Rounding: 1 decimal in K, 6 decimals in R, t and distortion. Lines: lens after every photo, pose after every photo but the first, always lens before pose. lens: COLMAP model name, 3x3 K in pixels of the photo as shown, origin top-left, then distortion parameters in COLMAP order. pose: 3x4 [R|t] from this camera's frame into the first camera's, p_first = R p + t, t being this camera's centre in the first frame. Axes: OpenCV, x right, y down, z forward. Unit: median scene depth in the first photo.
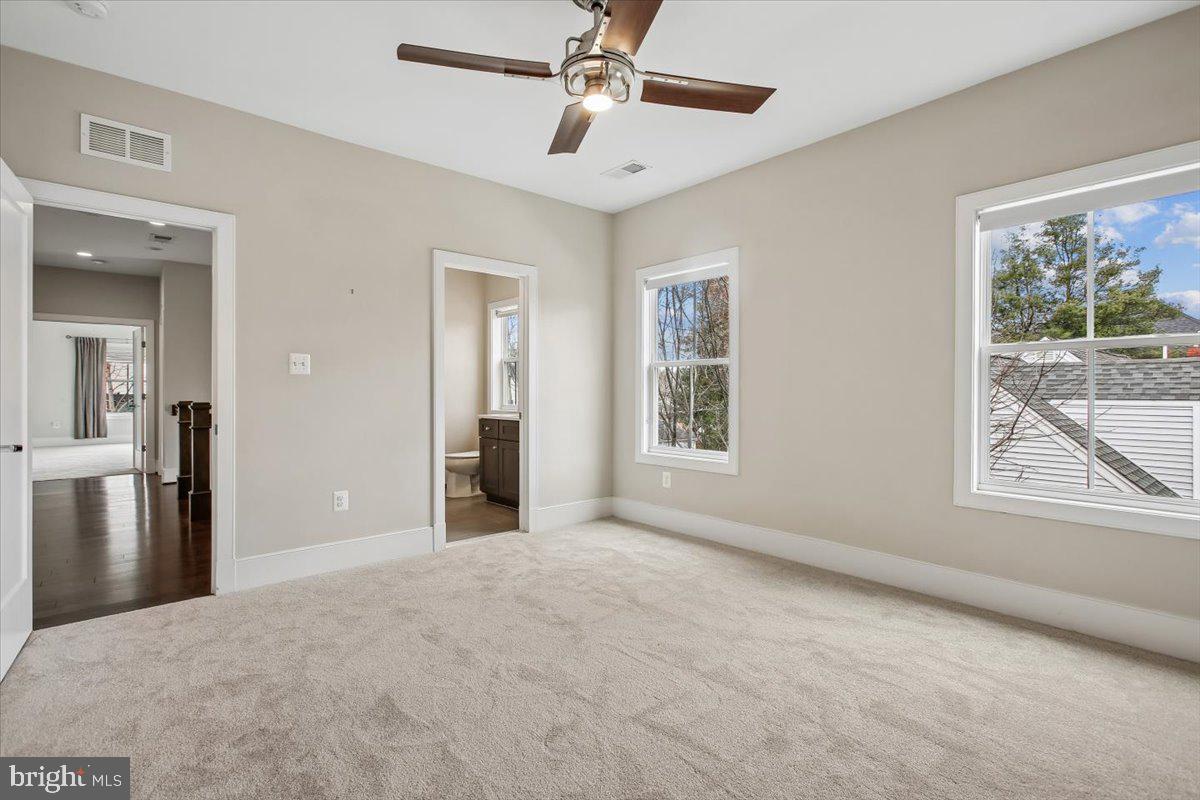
lens RADIAL K [[550.4, 0, 597.3], [0, 550.4, 385.5], [0, 0, 1]] dist [0.000062, -0.000090]
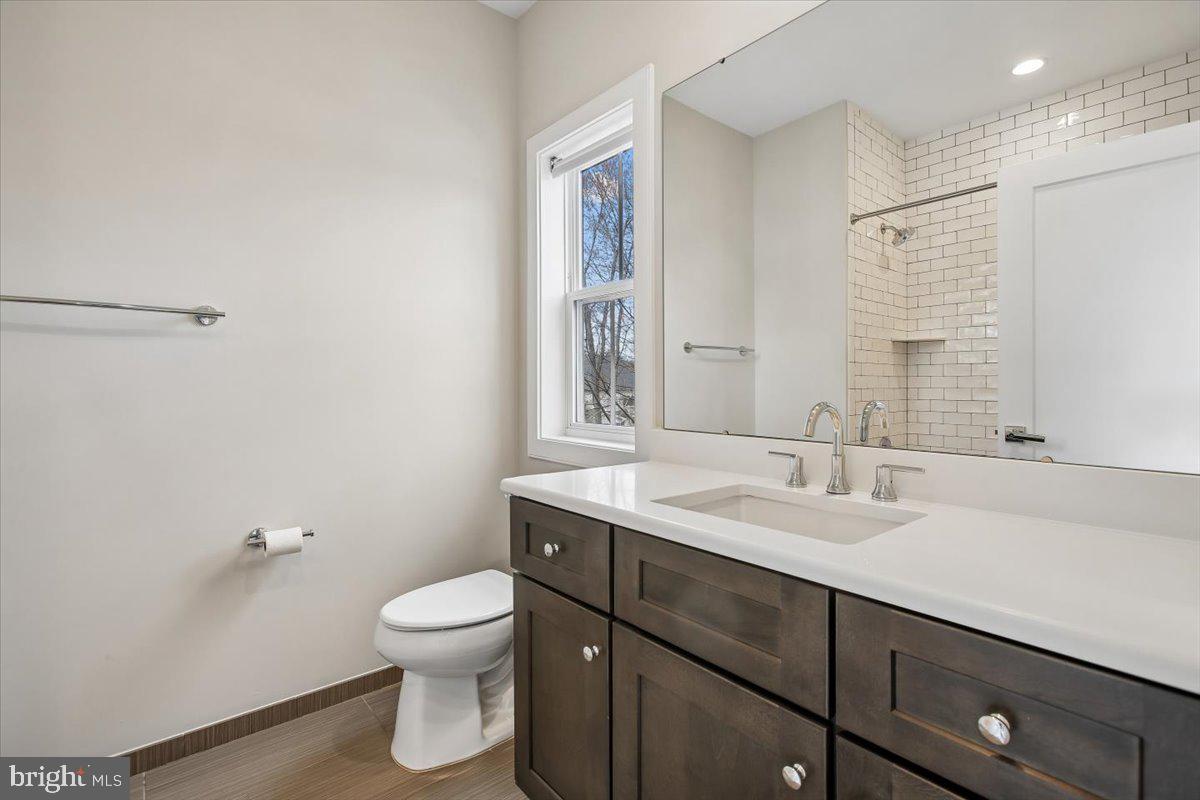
lens RADIAL K [[550.4, 0, 597.3], [0, 550.4, 385.5], [0, 0, 1]] dist [0.000062, -0.000090]
pose [[0.999707, -0.003260, -0.023969, -0.159128], [0.003495, 0.999946, 0.009753, 0.008405], [0.023936, -0.009834, 0.999665, 0.705538]]
